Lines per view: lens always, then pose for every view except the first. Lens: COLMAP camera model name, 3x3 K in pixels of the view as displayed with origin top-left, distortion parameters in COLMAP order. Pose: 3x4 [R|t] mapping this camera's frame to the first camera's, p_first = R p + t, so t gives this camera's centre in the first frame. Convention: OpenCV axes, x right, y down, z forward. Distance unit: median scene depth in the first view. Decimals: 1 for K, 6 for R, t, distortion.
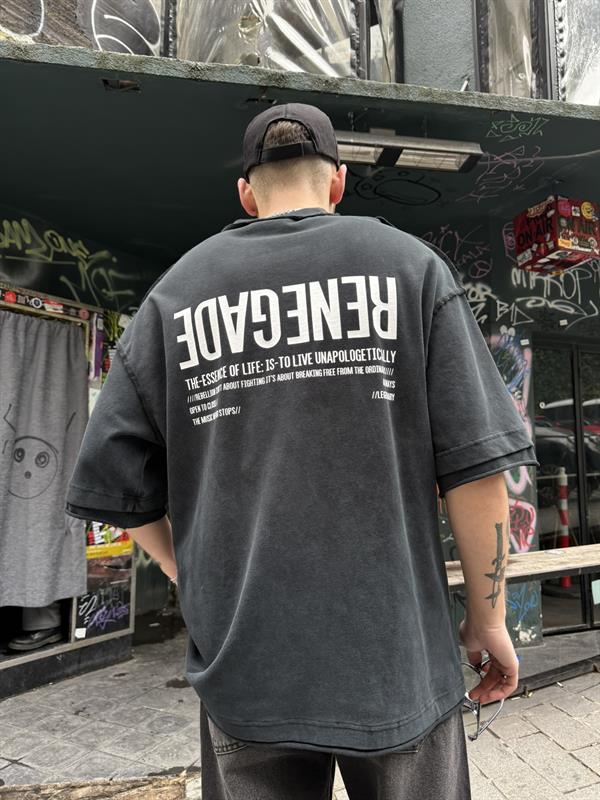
lens RADIAL K [[569.5, 0, 298.5], [0, 569.5, 403.2], [0, 0, 1]] dist [0.018128, -0.025196]
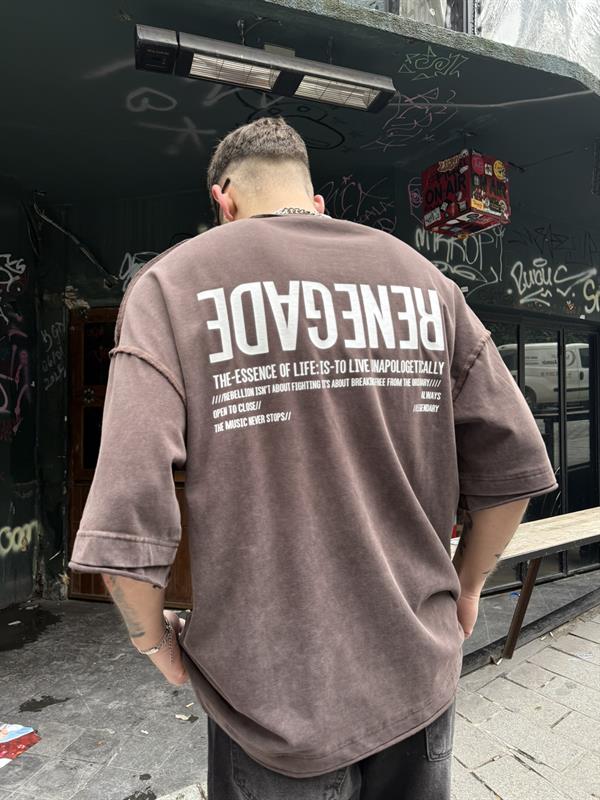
lens RADIAL K [[569.5, 0, 304.2], [0, 569.5, 403.9], [0, 0, 1]] dist [0.018128, -0.025196]
pose [[0.981828, -0.001075, 0.189768, 0.020779], [-0.015518, 0.996180, 0.085930, -0.033072], [-0.189136, -0.087313, 0.978061, 0.119387]]
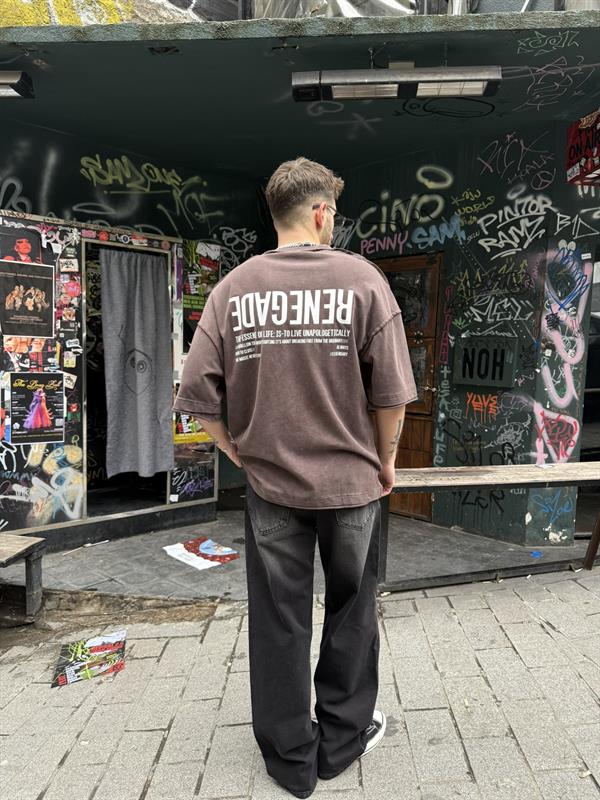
lens RADIAL K [[569.5, 0, 300.0], [0, 569.5, 403.1], [0, 0, 1]] dist [0.018128, -0.025196]
pose [[0.966348, 0.043795, -0.253484, 0.209011], [0.006250, 0.981113, 0.193336, -0.060289], [0.257163, -0.188414, 0.947822, -0.116107]]
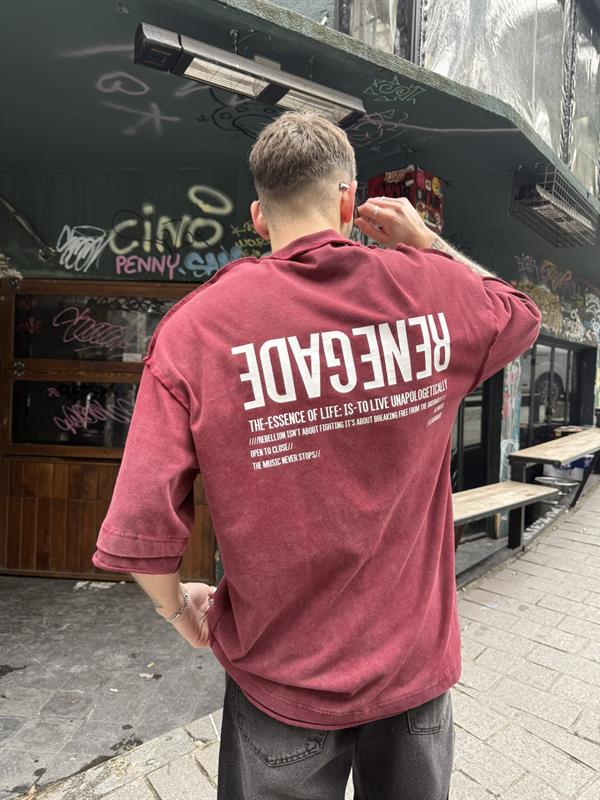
lens RADIAL K [[569.5, 0, 300.8], [0, 569.5, 403.6], [0, 0, 1]] dist [0.018128, -0.025196]
pose [[0.925952, 0.020846, 0.377067, -0.103645], [-0.069409, 0.990860, 0.115667, -0.045370], [-0.371209, -0.133274, 0.918935, 0.076447]]
